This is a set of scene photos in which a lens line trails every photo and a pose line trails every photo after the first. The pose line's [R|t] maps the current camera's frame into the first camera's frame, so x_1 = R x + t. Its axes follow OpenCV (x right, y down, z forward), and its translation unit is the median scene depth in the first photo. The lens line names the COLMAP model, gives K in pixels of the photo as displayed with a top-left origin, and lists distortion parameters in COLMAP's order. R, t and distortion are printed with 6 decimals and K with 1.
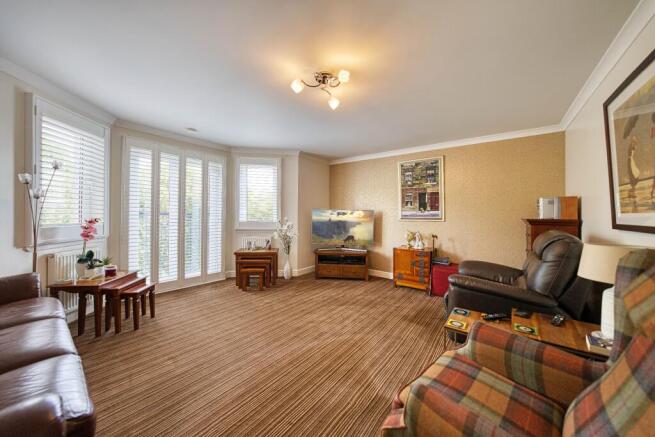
lens RADIAL K [[231.0, 0, 327.1], [0, 231.0, 219.0], [0, 0, 1]] dist [-0.001912, -0.000048]
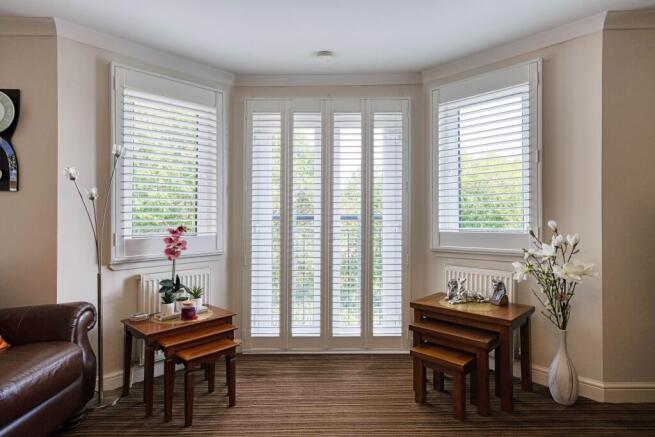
lens RADIAL K [[361.8, 0, 329.6], [0, 361.8, 220.0], [0, 0, 1]] dist [0.007389, 0.001215]
pose [[0.614444, -0.014102, -0.788834, 0.047733], [0.004376, 0.999886, -0.014466, -0.003012], [0.788948, 0.005437, 0.614436, 0.423986]]
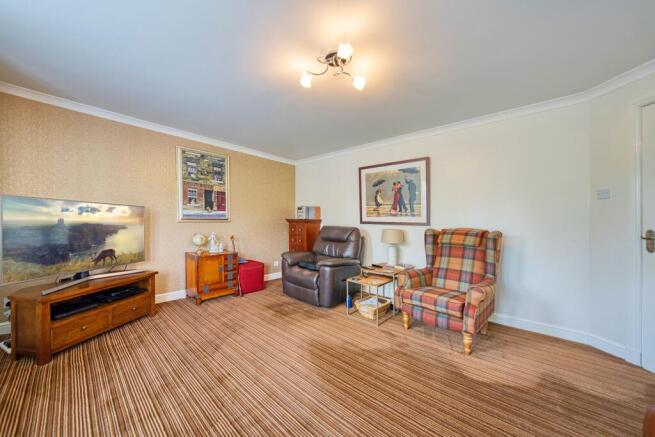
lens RADIAL K [[231.0, 0, 325.3], [0, 231.0, 218.4], [0, 0, 1]] dist [-0.001912, -0.000048]
pose [[0.088815, -0.002127, 0.996046, -0.446148], [-0.000009, 0.999998, 0.002136, -0.005849], [-0.996048, -0.000199, 0.088815, 0.476641]]
